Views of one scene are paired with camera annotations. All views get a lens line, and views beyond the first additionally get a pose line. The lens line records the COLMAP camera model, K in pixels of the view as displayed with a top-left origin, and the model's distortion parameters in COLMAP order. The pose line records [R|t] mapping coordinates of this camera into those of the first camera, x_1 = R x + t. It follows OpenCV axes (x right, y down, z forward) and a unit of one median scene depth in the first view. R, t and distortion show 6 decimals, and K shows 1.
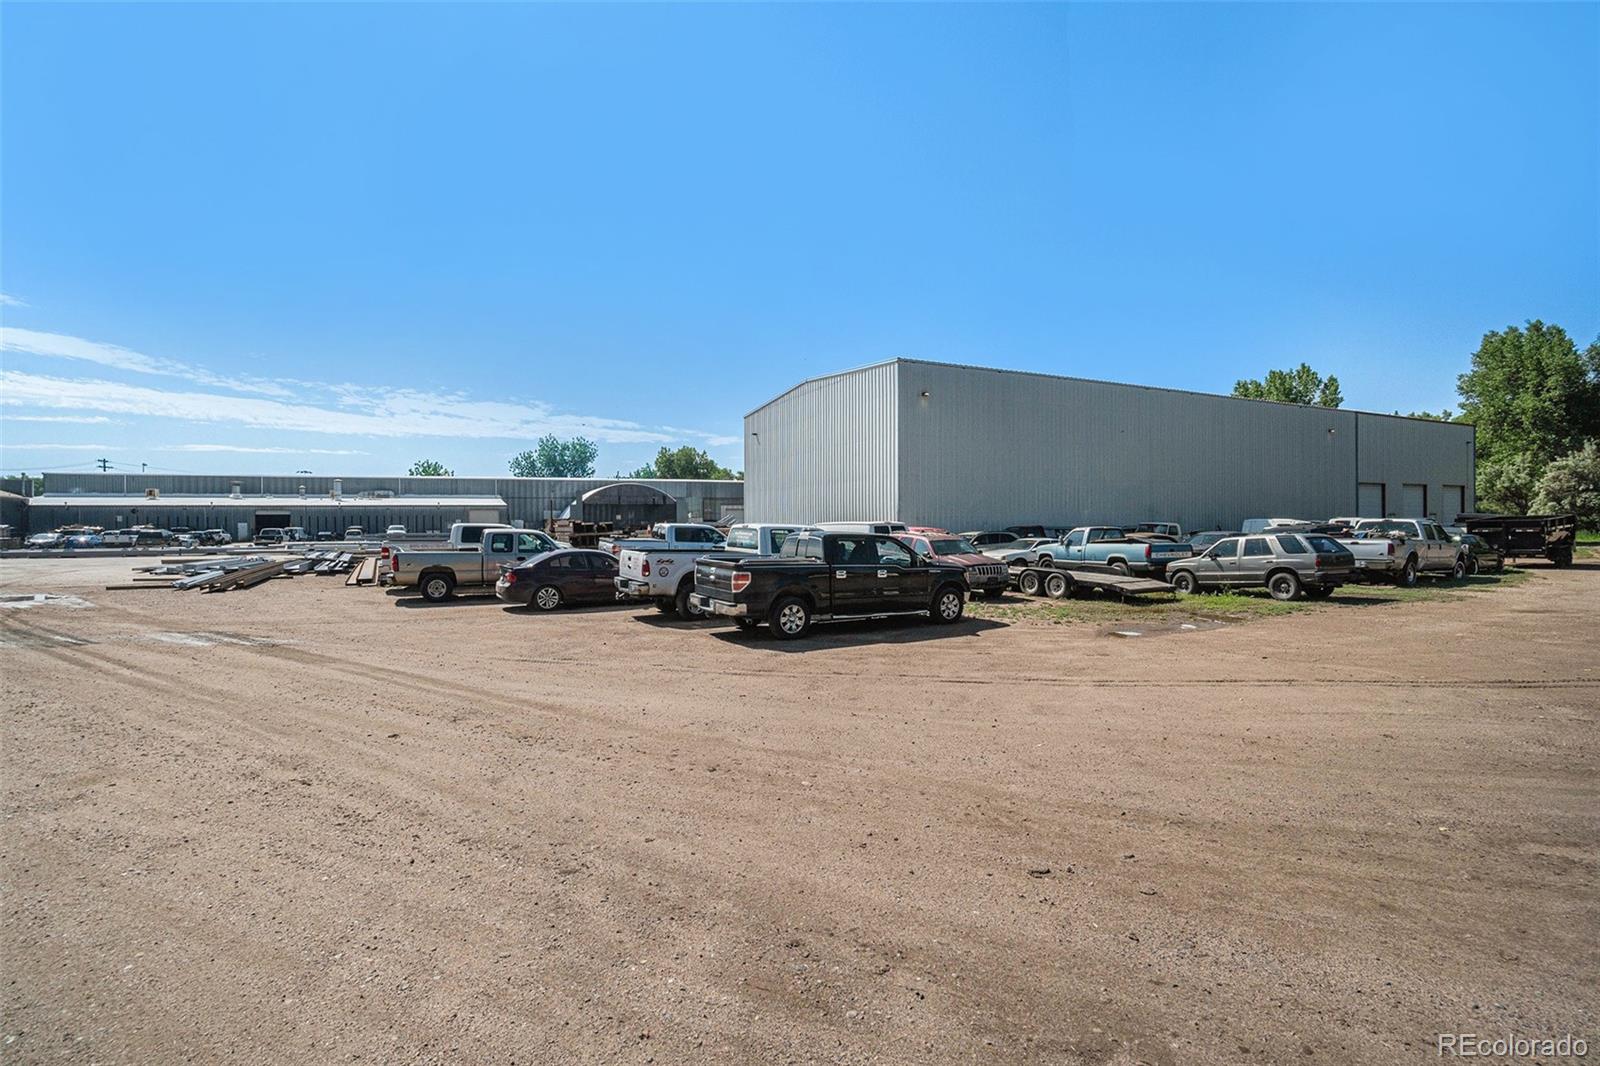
lens RADIAL K [[710.1, 0, 800.0], [0, 710.1, 533.0], [0, 0, 1]] dist [-0.071649, 0.021750]
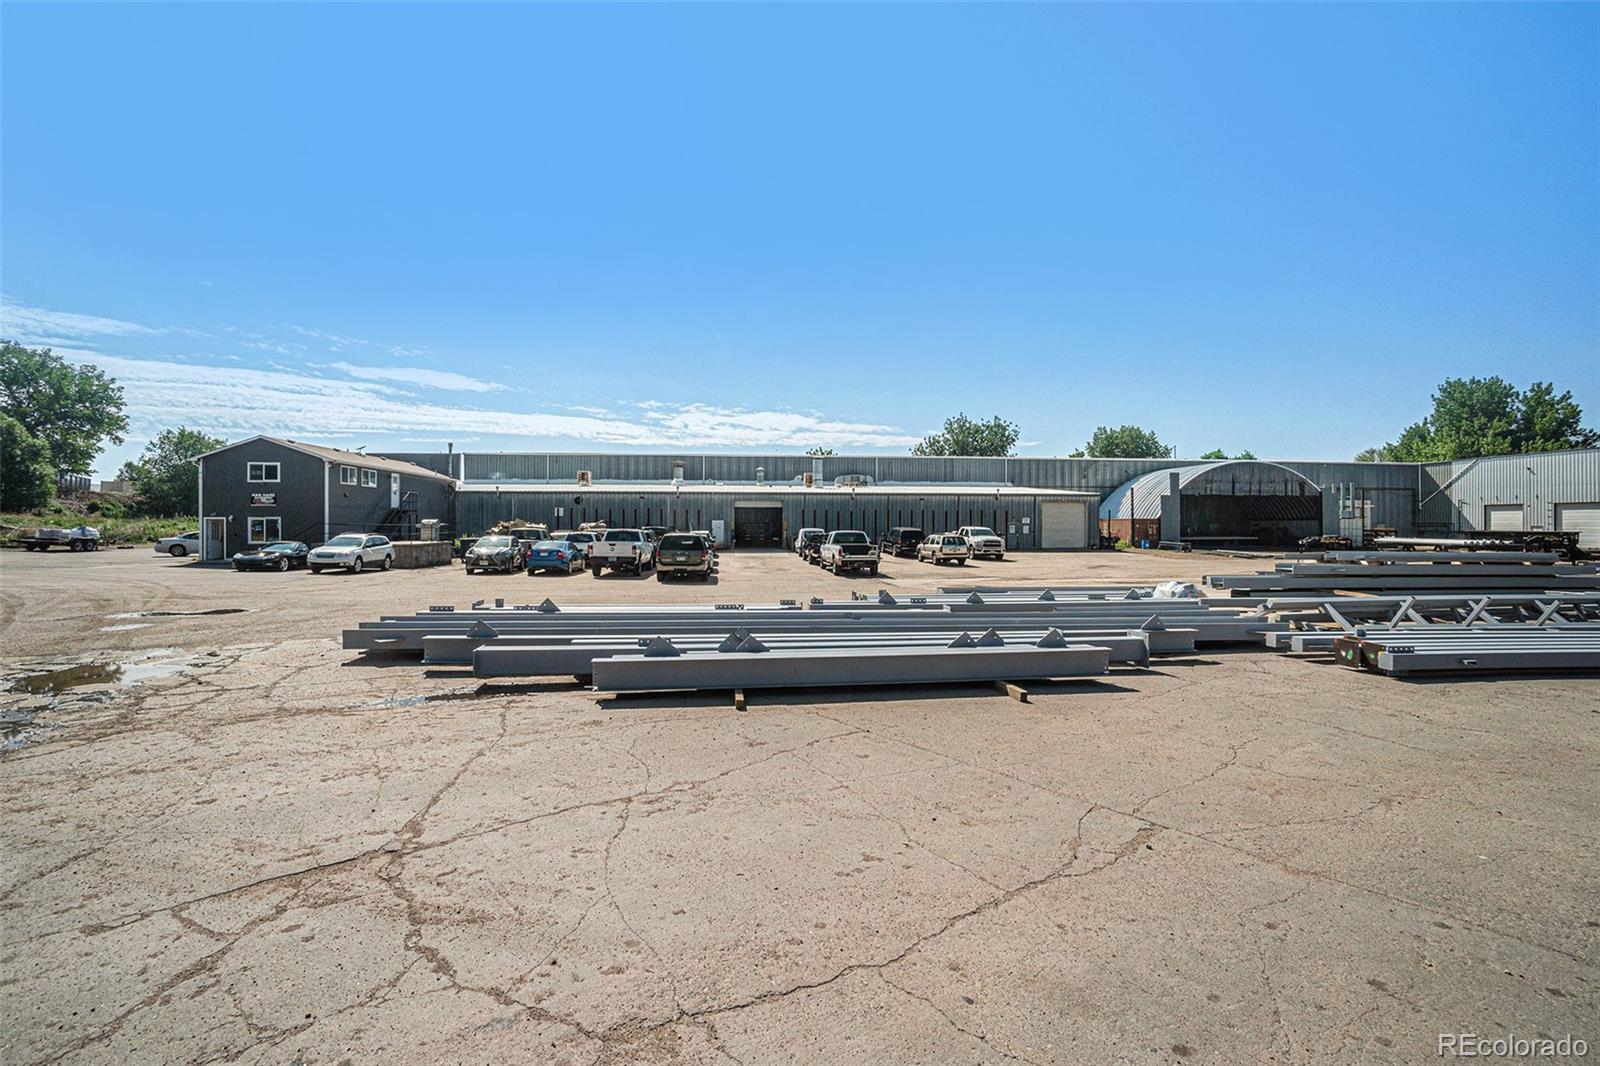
lens RADIAL K [[710.1, 0, 800.0], [0, 710.1, 533.0], [0, 0, 1]] dist [-0.071649, 0.021750]
pose [[0.934509, 0.012696, -0.355713, -0.448489], [-0.014965, 0.999881, -0.003630, -0.001326], [0.355625, 0.008715, 0.934588, 0.362750]]
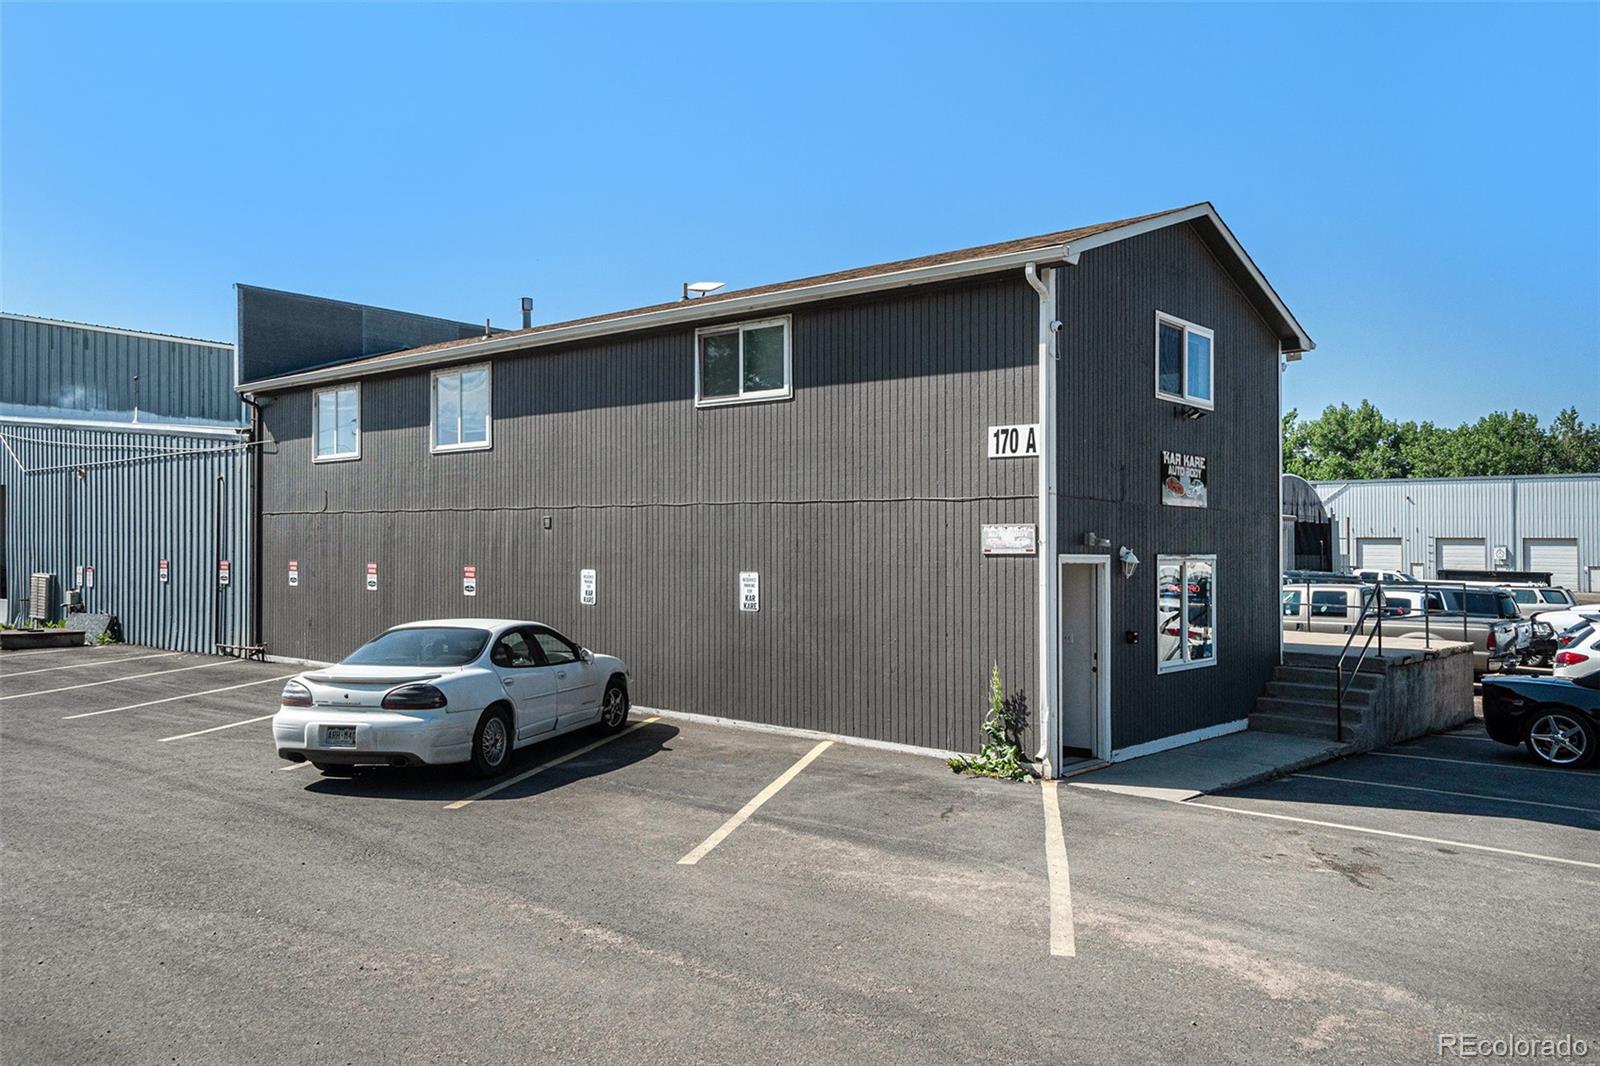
lens RADIAL K [[1212.6, 0, 801.2], [0, 1212.6, 507.2], [0, 0, 1]] dist [0.036472, -0.000774]
pose [[0.916050, 0.032874, 0.399714, -0.961661], [-0.011230, 0.998347, -0.056369, -0.004226], [-0.400907, 0.047148, 0.914905, 0.487061]]
